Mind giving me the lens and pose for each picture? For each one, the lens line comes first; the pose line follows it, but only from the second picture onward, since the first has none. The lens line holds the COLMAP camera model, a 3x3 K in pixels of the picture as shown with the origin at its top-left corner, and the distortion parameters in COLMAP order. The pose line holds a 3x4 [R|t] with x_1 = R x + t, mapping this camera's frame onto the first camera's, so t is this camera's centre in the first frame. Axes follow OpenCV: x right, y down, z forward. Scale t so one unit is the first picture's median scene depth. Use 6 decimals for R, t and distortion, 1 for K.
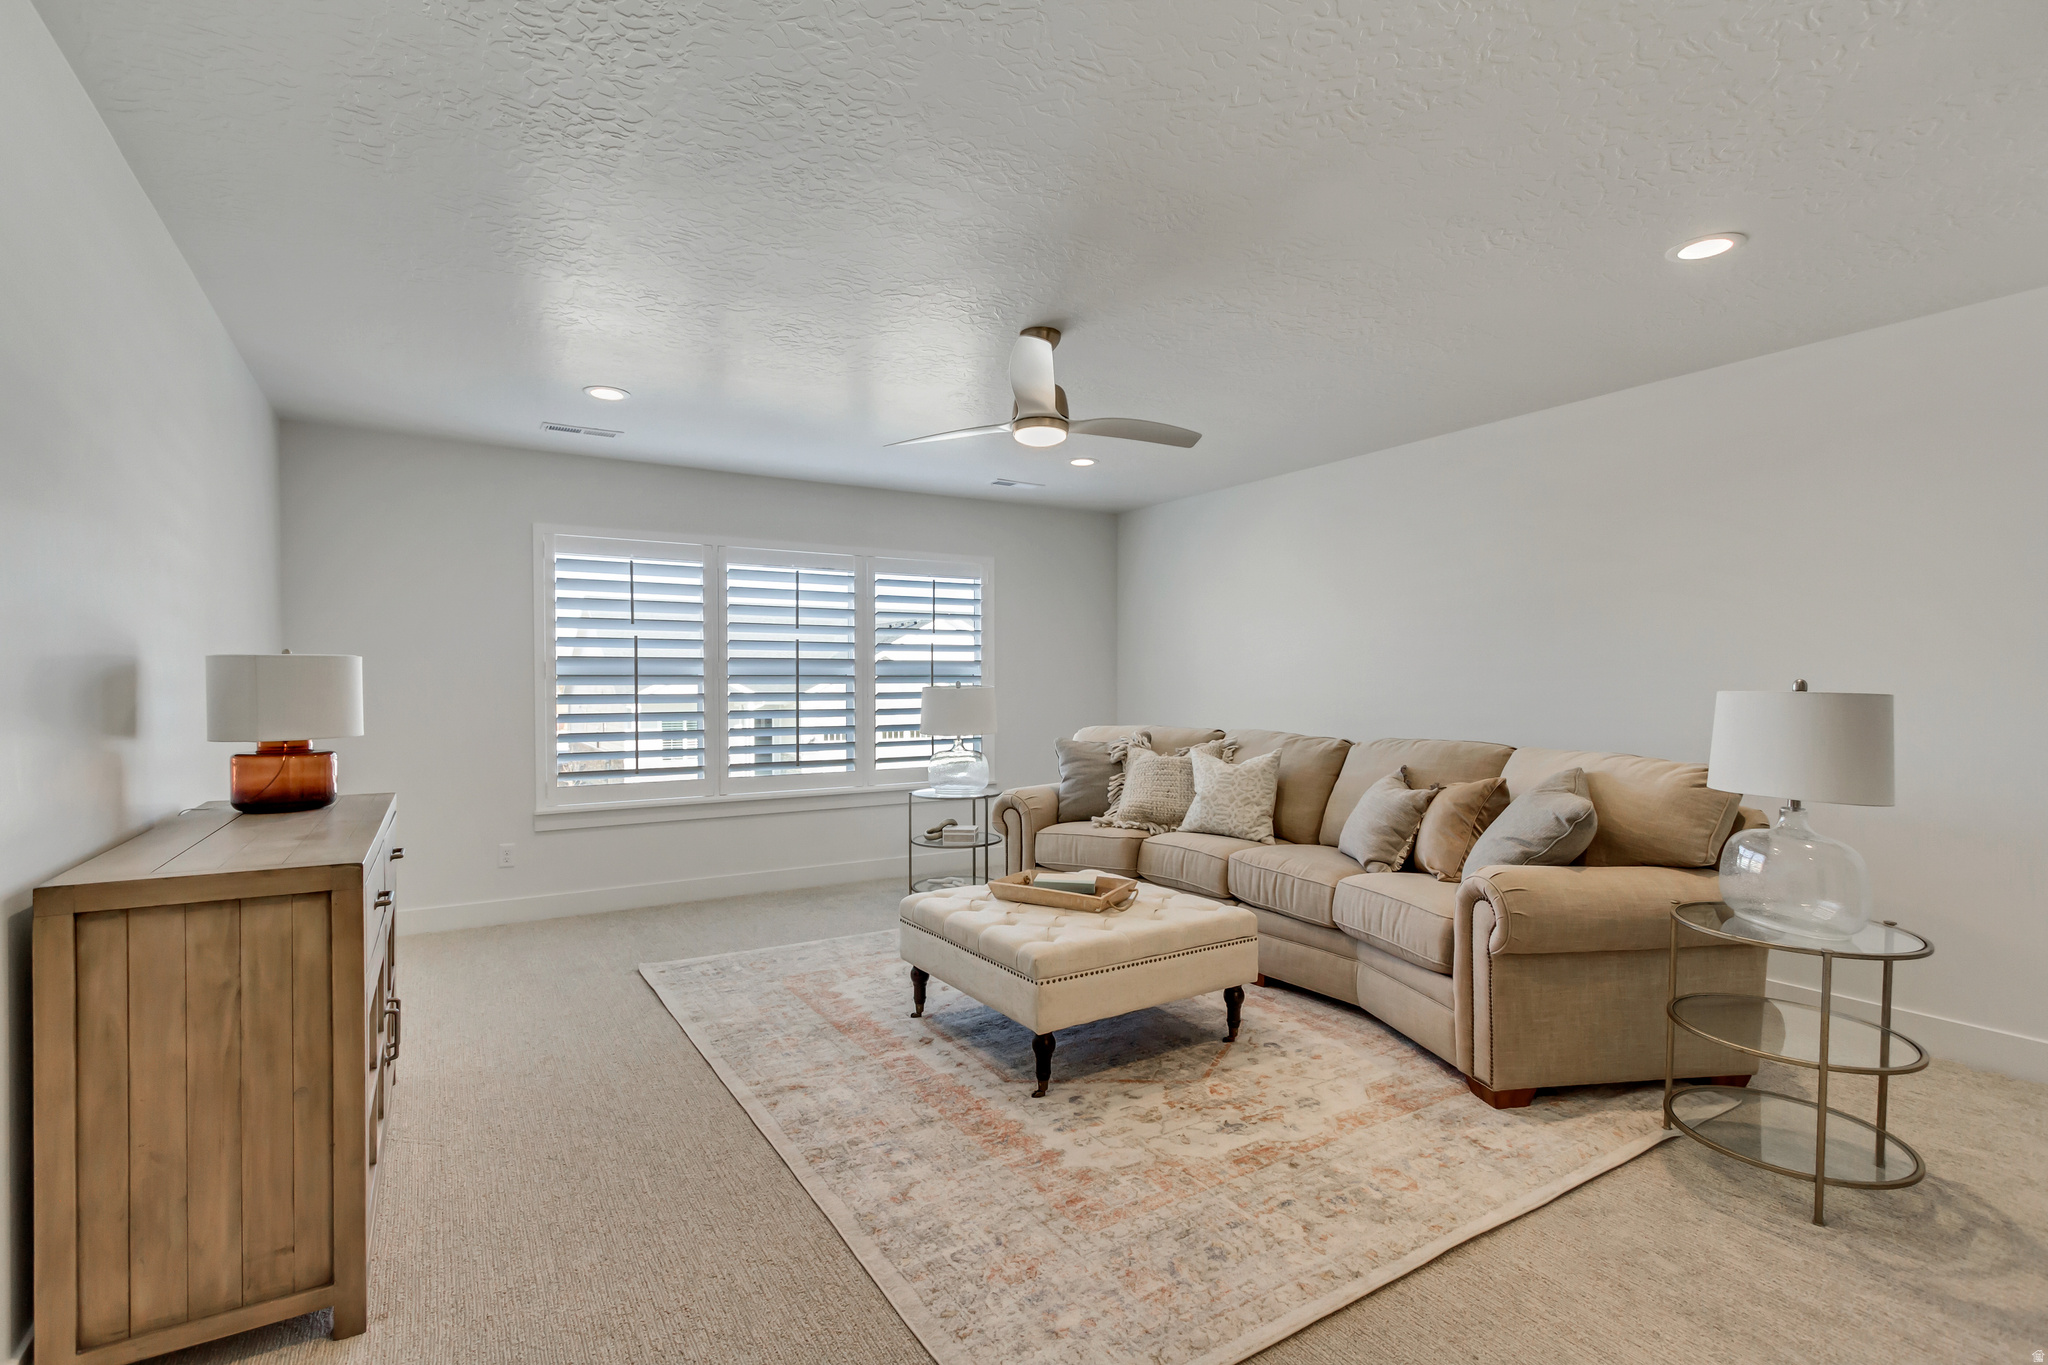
lens RADIAL K [[942.6, 0, 1019.2], [0, 942.6, 682.8], [0, 0, 1]] dist [0.000787, -0.000018]
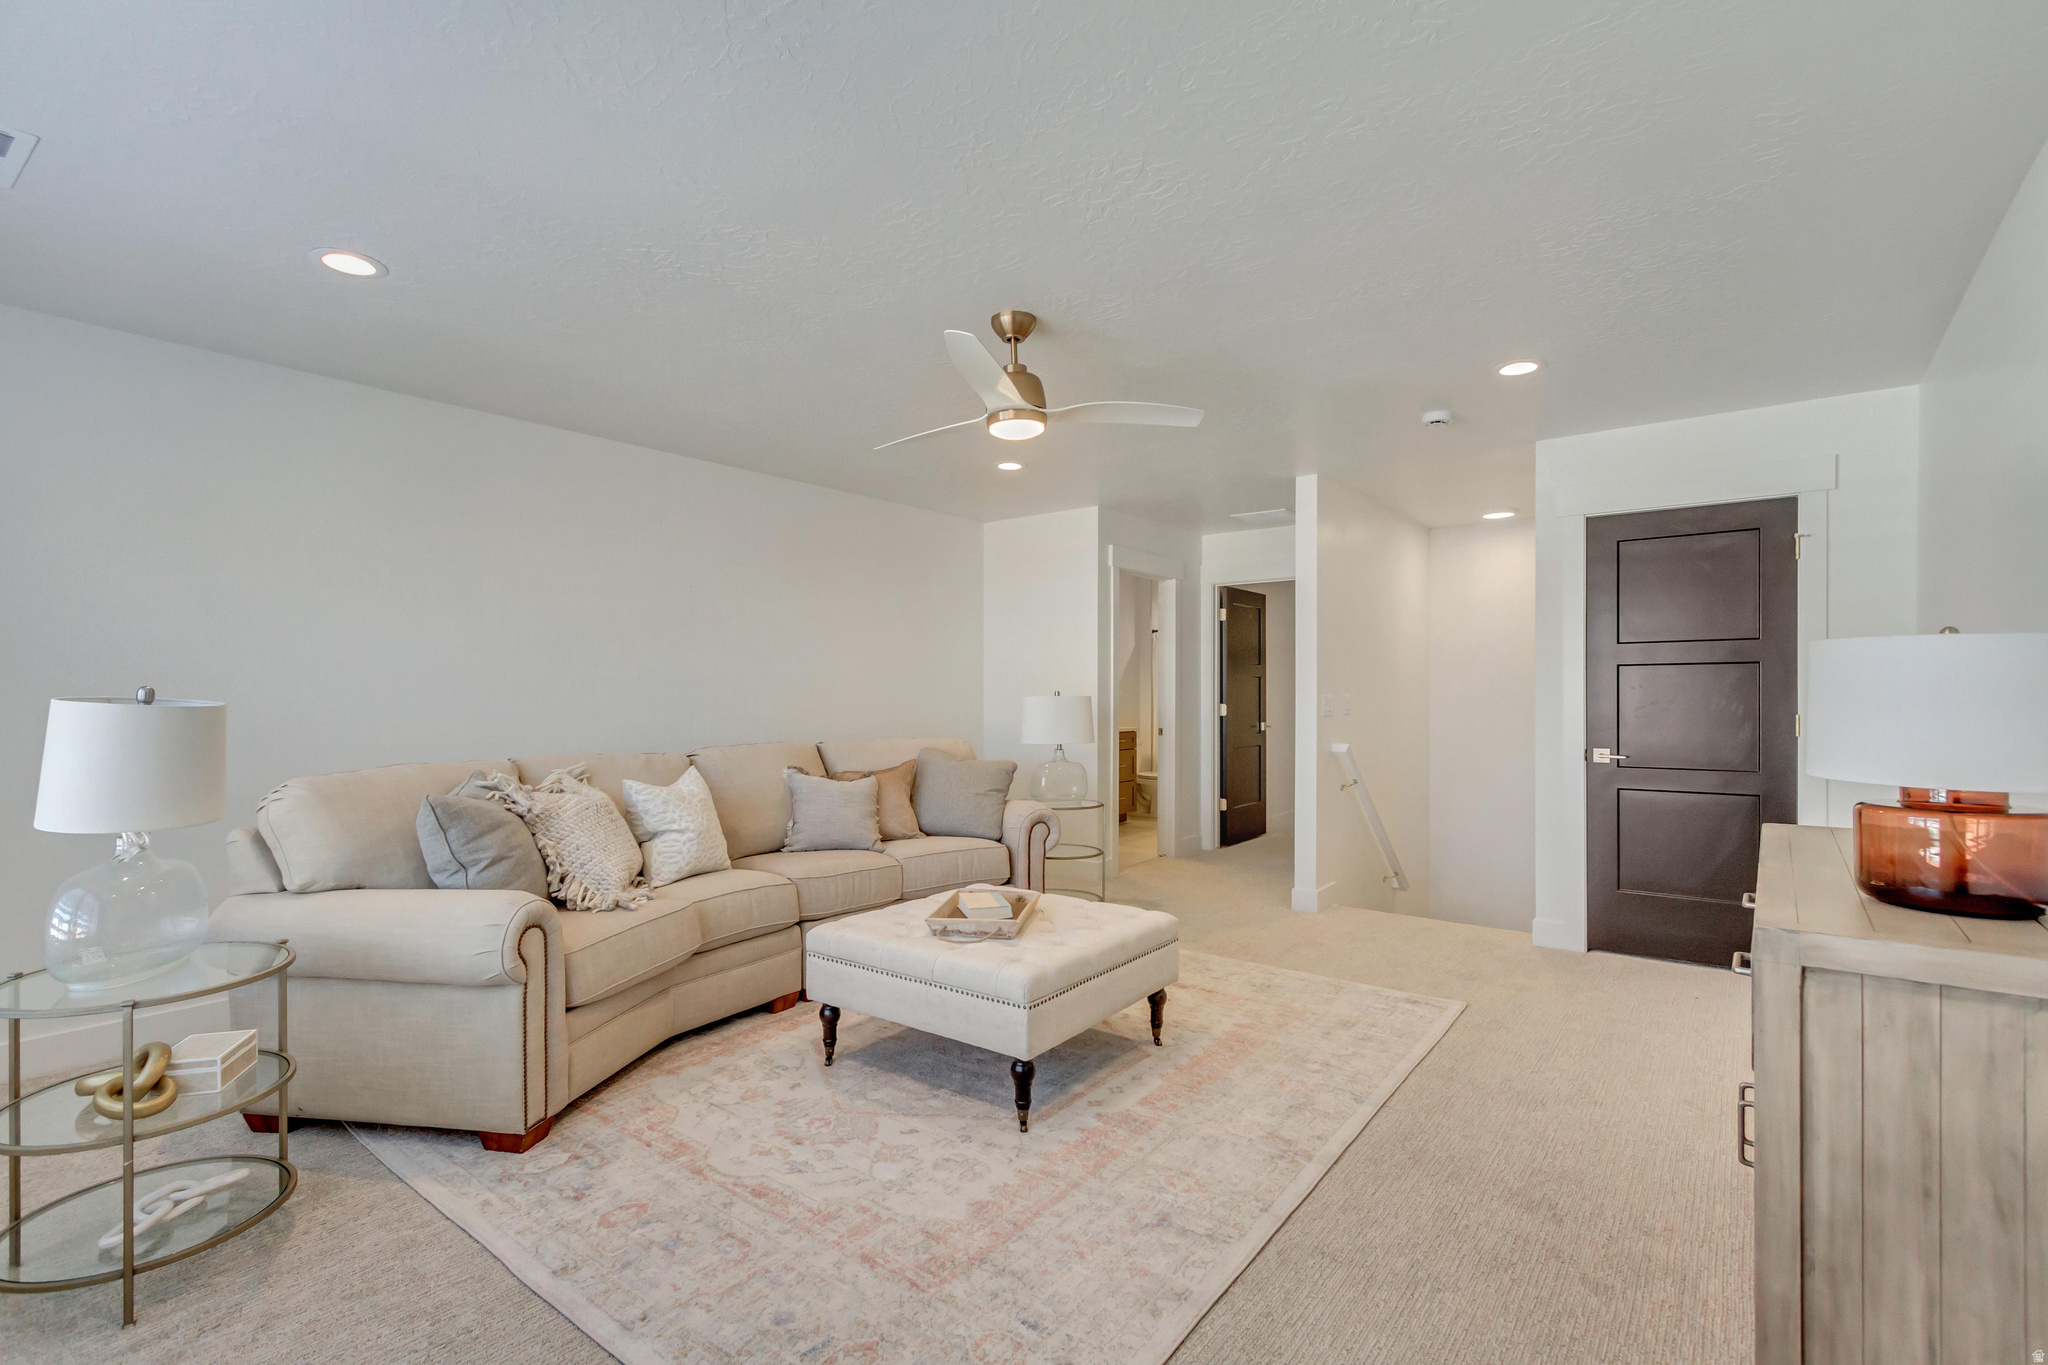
lens RADIAL K [[942.6, 0, 1019.2], [0, 942.6, 682.8], [0, 0, 1]] dist [0.000787, -0.000018]
pose [[-0.347454, 0.011294, 0.937629, -0.866549], [0.001131, 0.999932, -0.011625, 0.003985], [-0.937696, -0.002979, -0.347443, 1.334569]]
